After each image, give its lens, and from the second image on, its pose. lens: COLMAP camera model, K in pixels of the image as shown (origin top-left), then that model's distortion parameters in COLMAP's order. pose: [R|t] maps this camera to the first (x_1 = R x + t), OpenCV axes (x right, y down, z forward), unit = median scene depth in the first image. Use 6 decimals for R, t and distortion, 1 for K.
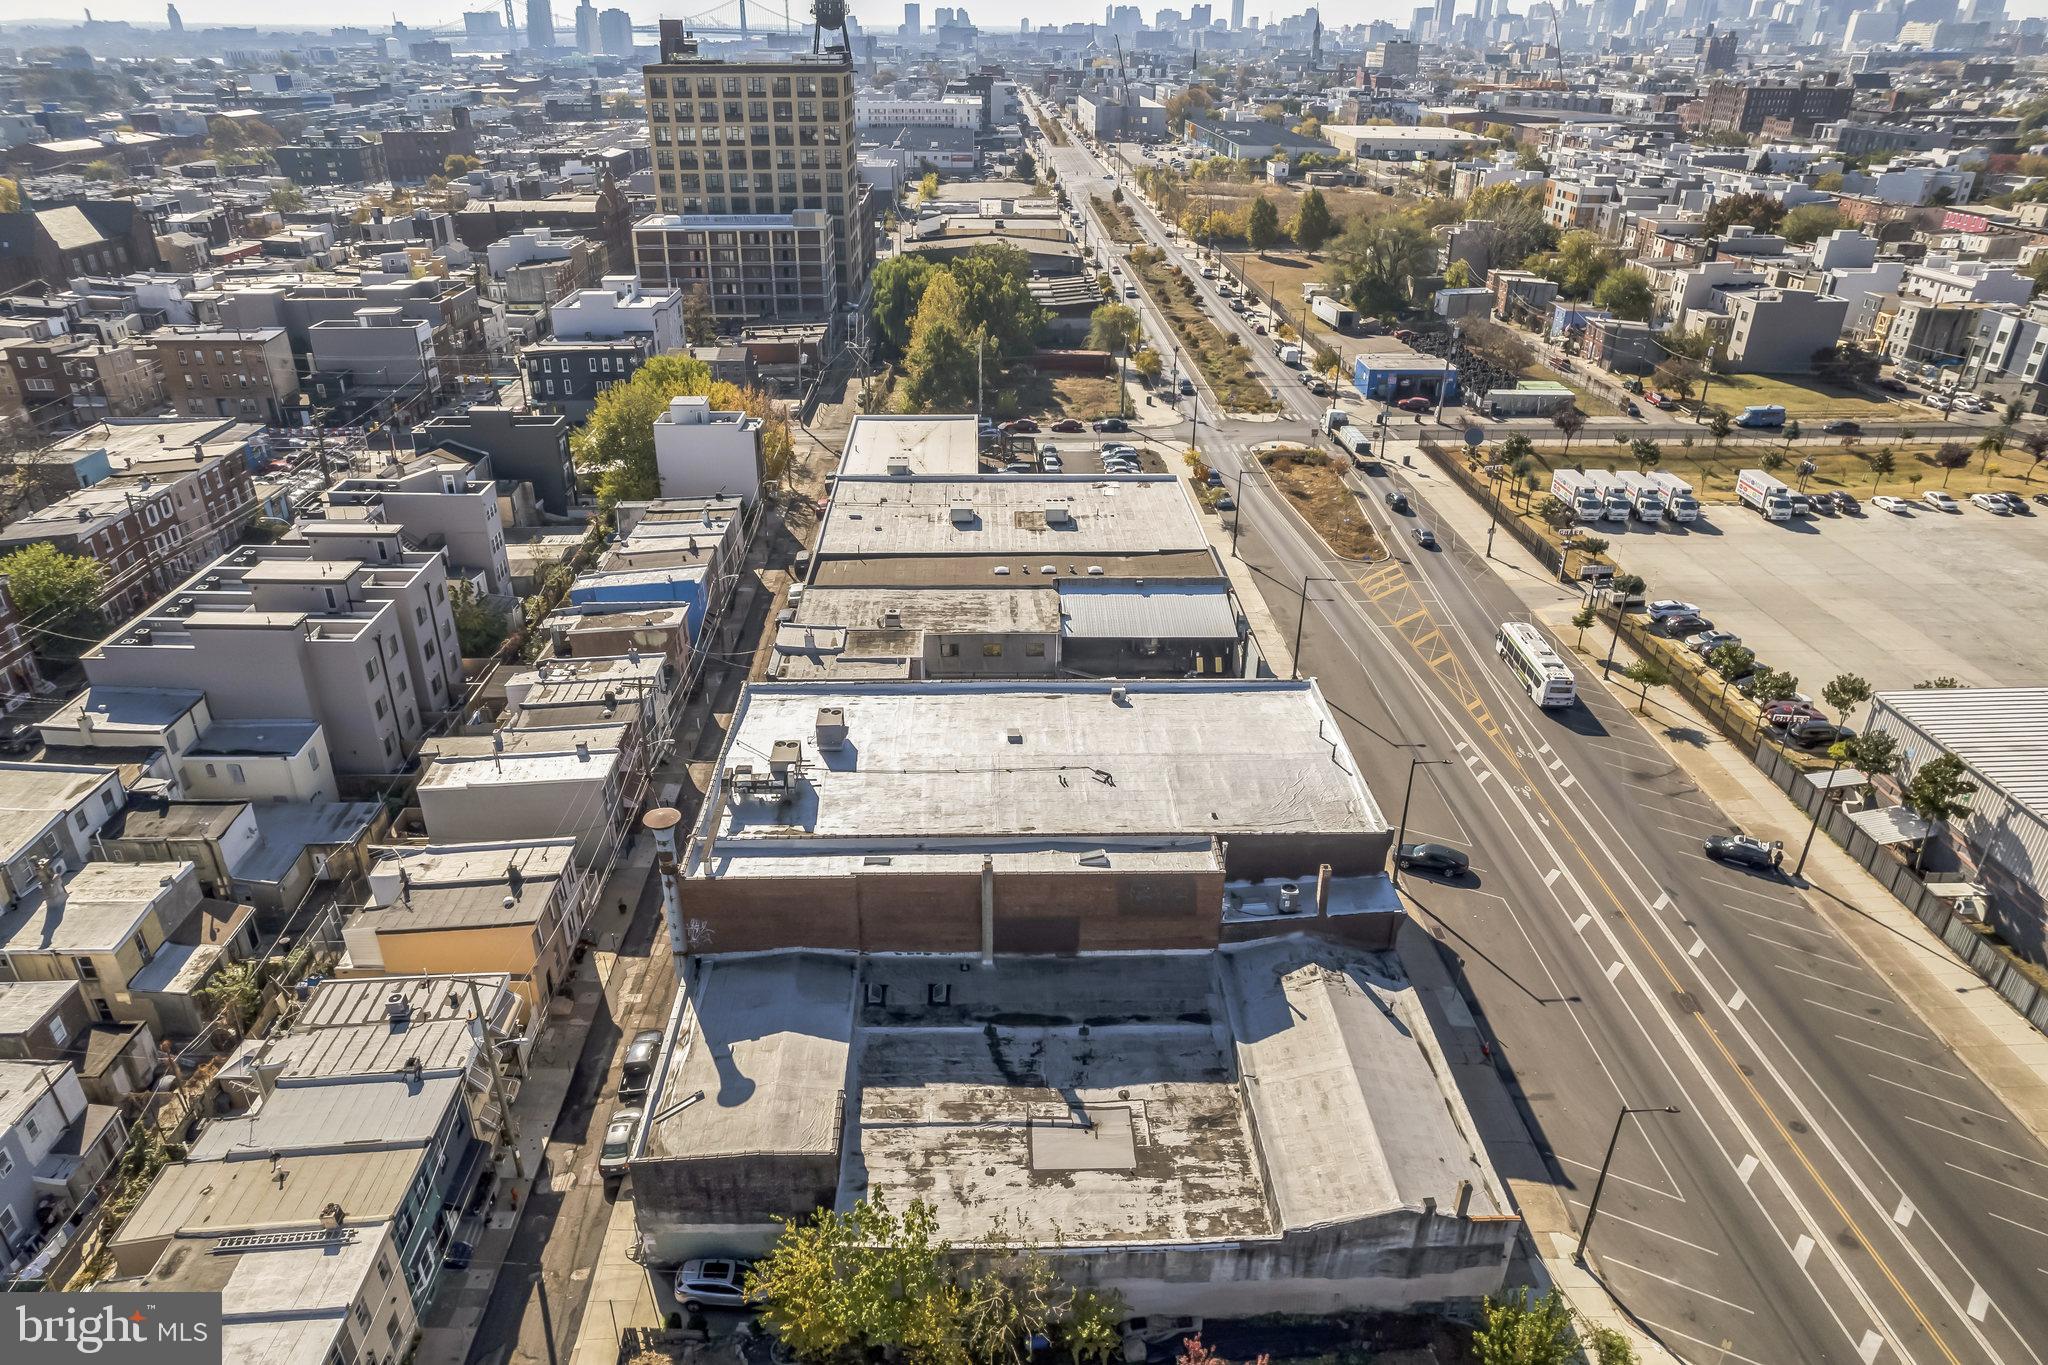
lens RADIAL K [[1309.2, 0, 1024.0], [0, 1309.2, 682.5], [0, 0, 1]] dist [-0.089618, 0.086254]
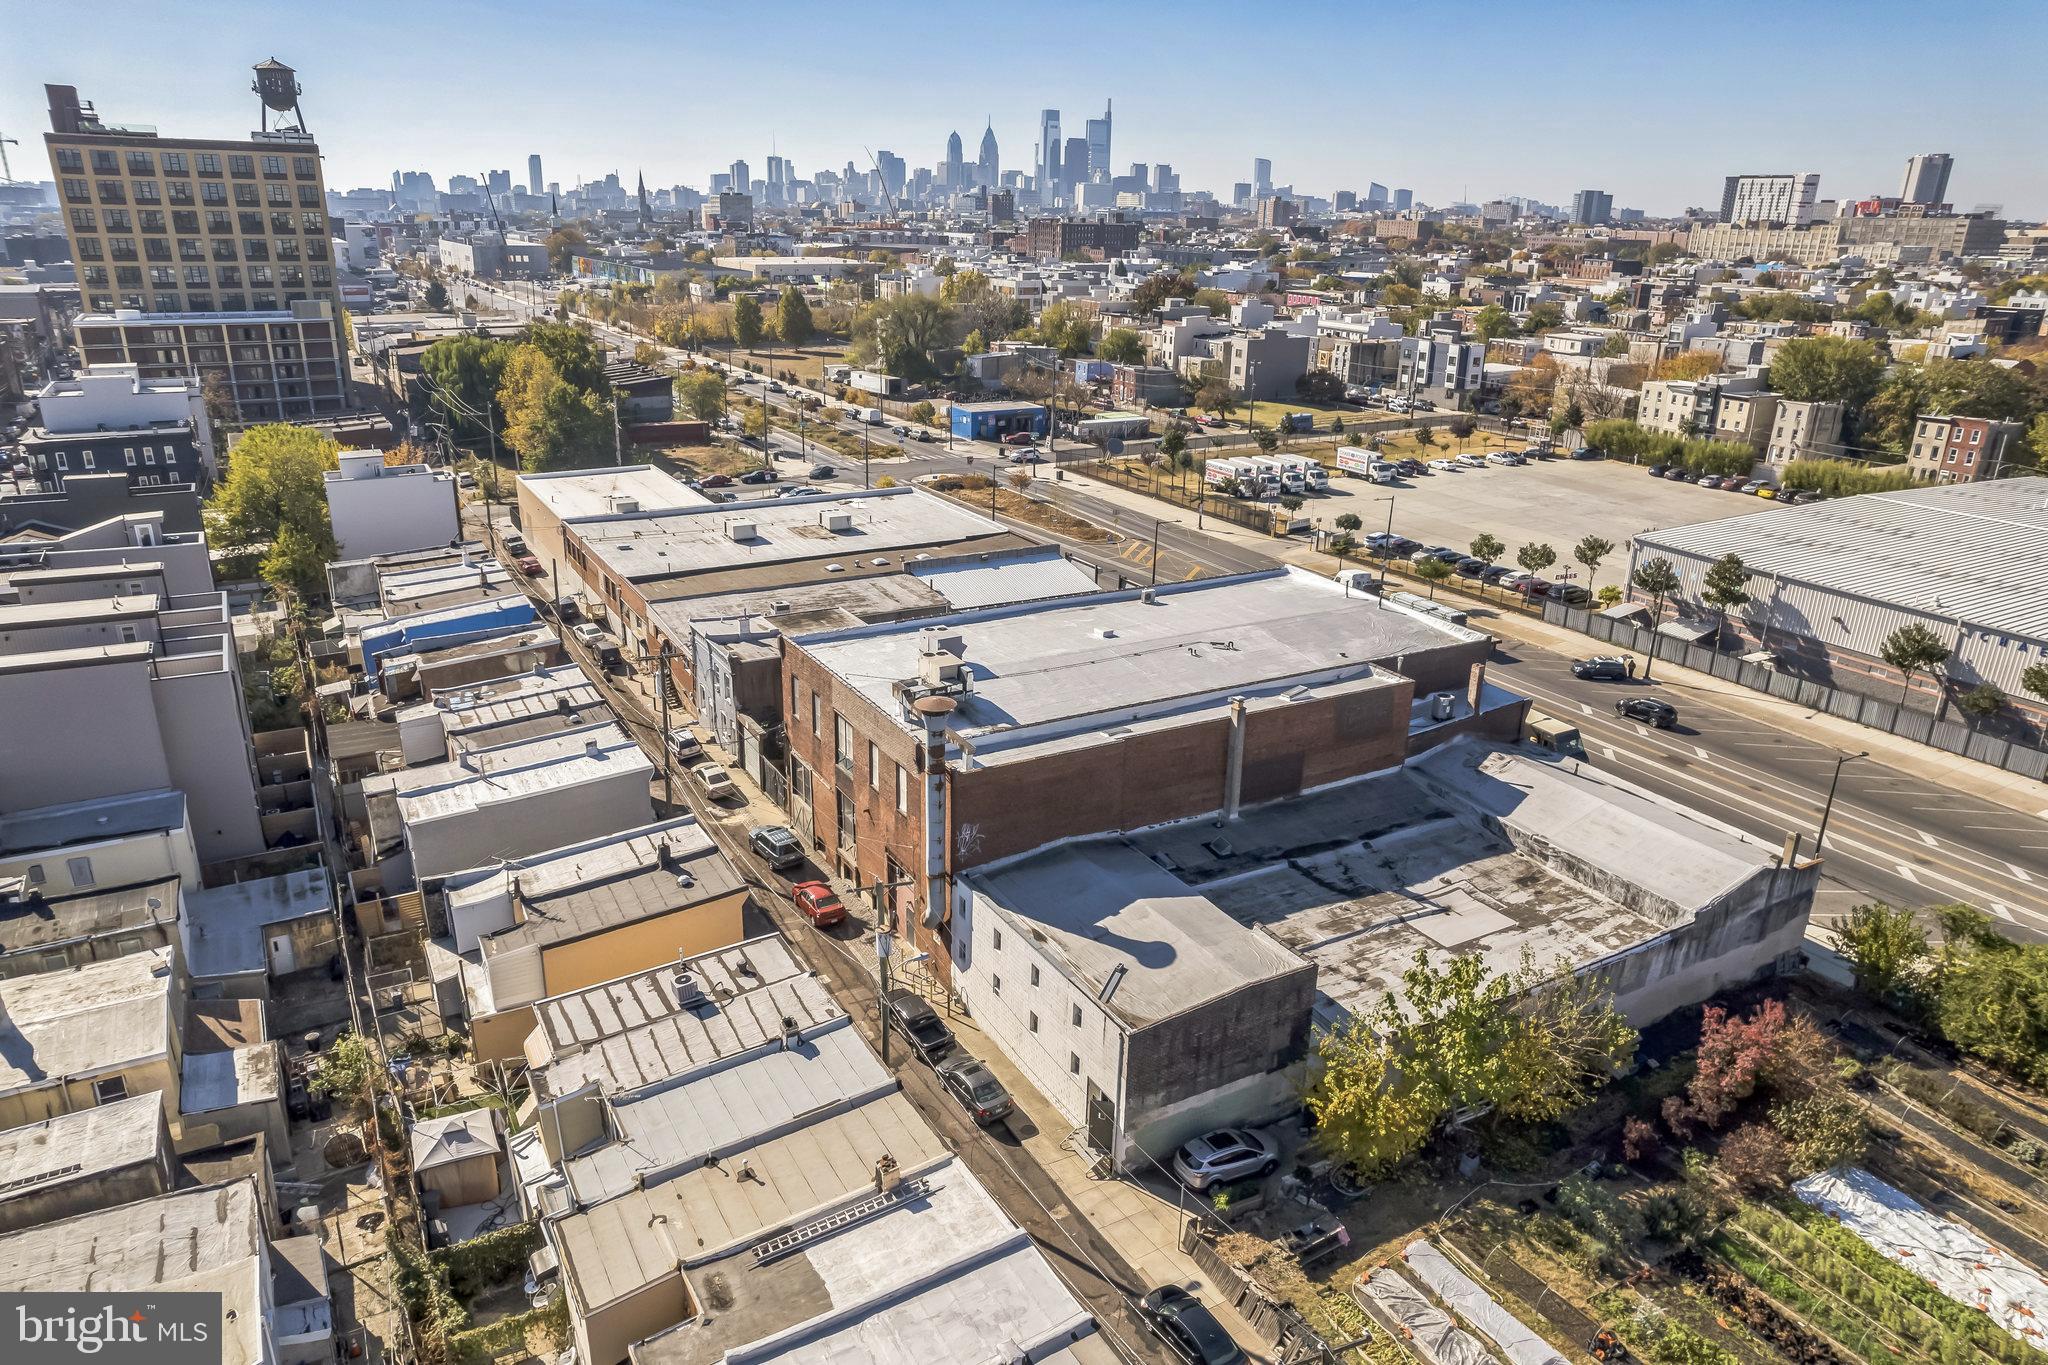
lens RADIAL K [[1327.6, 0, 1024.0], [0, 1327.6, 682.5], [0, 0, 1]] dist [-0.081817, 0.073690]
pose [[0.888296, -0.151125, 0.433696, -0.451961], [0.198725, 0.977810, -0.066303, 0.119934], [-0.414052, 0.145083, 0.898617, 0.136002]]
